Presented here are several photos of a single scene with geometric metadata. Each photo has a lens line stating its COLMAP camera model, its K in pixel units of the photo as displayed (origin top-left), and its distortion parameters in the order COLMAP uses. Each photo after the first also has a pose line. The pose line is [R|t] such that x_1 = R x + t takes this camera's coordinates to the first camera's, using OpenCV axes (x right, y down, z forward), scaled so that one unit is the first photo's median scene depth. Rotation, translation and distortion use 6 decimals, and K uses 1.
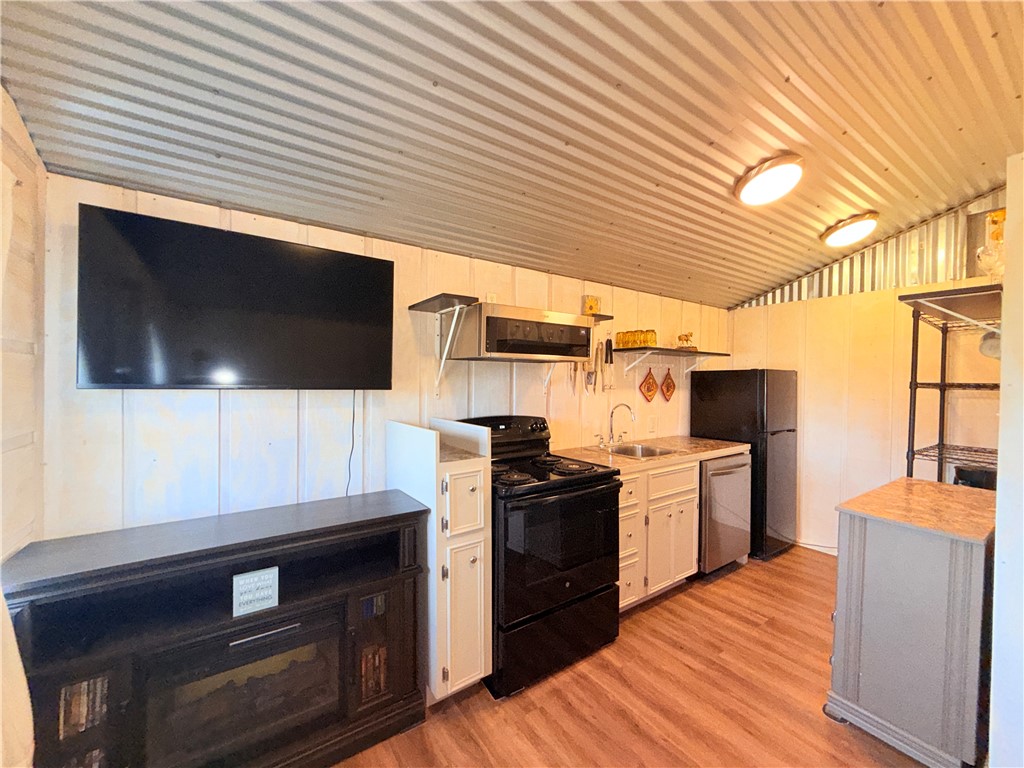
lens RADIAL K [[408.7, 0, 509.5], [0, 408.7, 383.9], [0, 0, 1]] dist [0.000102, 0.000615]
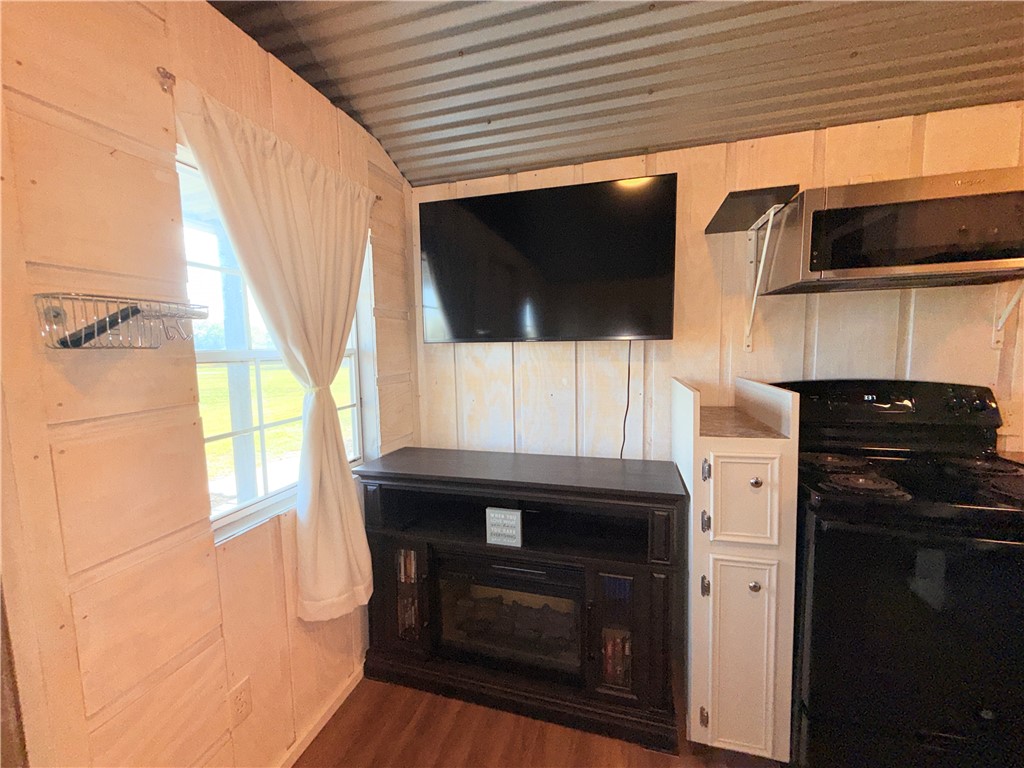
lens RADIAL K [[408.7, 0, 509.0], [0, 408.7, 384.2], [0, 0, 1]] dist [0.000102, 0.000615]
pose [[0.633241, 0.049447, -0.772374, 0.144997], [0.018528, 0.996703, 0.078999, 0.035093], [0.773733, -0.064336, 0.630236, 0.260182]]
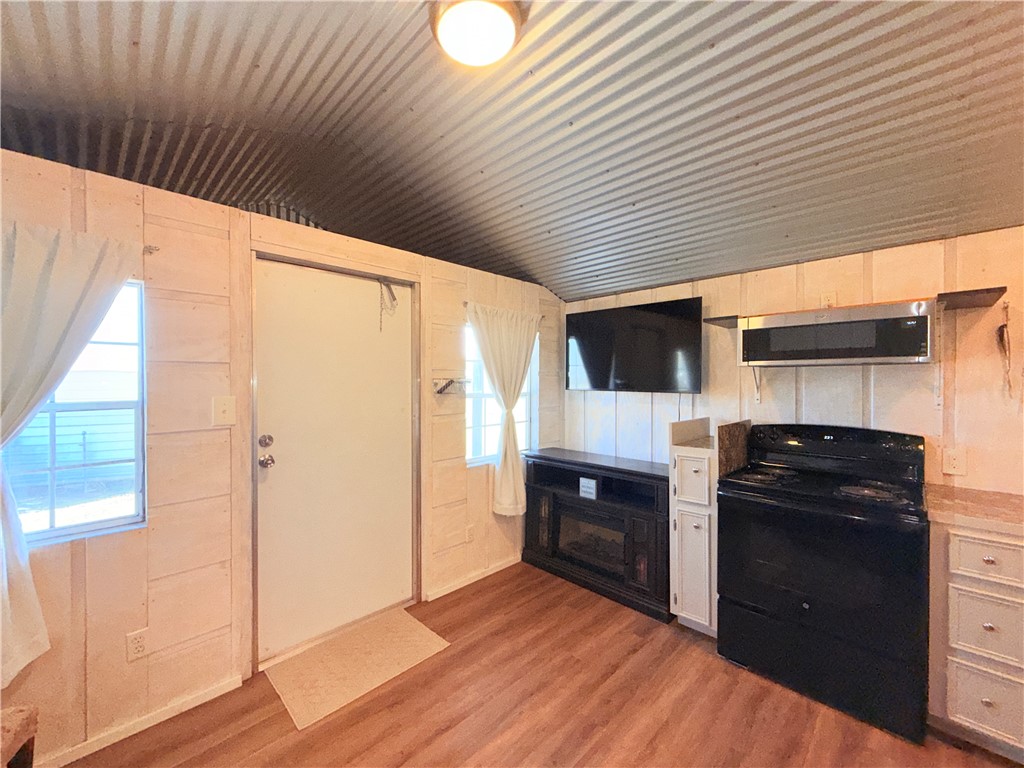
lens RADIAL K [[408.7, 0, 509.3], [0, 408.7, 383.3], [0, 0, 1]] dist [0.000102, 0.000615]
pose [[0.180616, -0.005399, -0.983539, 0.979858], [-0.009725, 0.999926, -0.007275, -0.003966], [0.983506, 0.010879, 0.180551, 0.165882]]
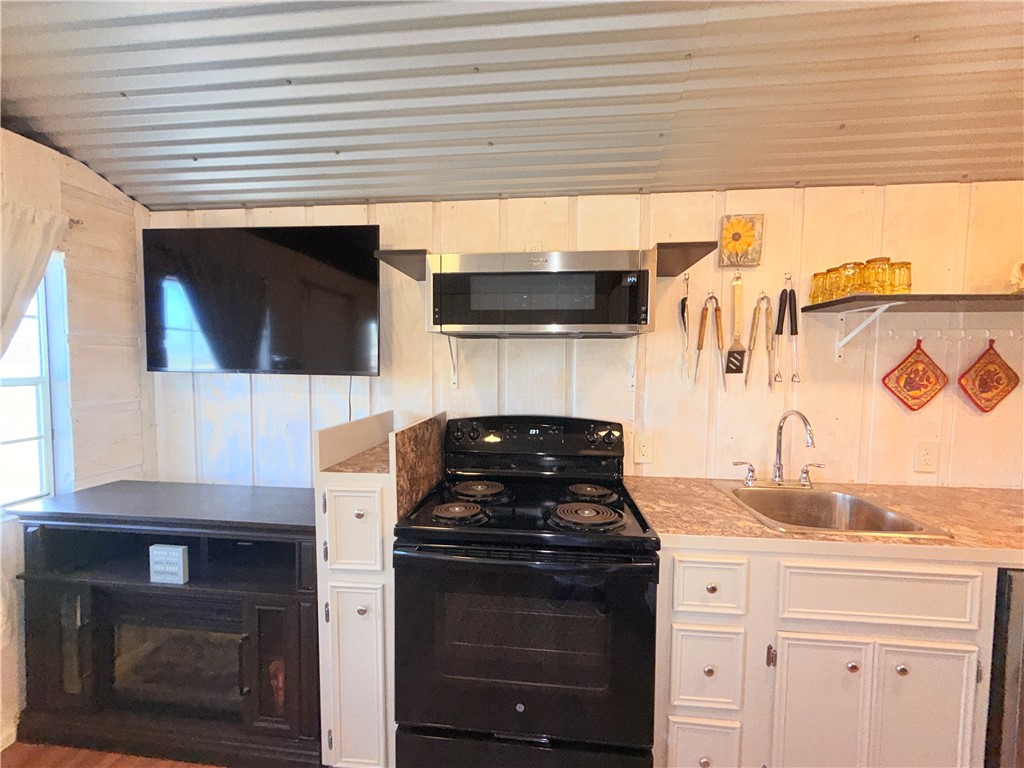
lens RADIAL K [[408.7, 0, 509.1], [0, 408.7, 384.3], [0, 0, 1]] dist [0.000102, 0.000615]
pose [[0.757850, 0.029371, -0.651767, 0.525884], [-0.006999, 0.999295, 0.036894, -0.002534], [0.652391, -0.023398, 0.757521, 0.570575]]
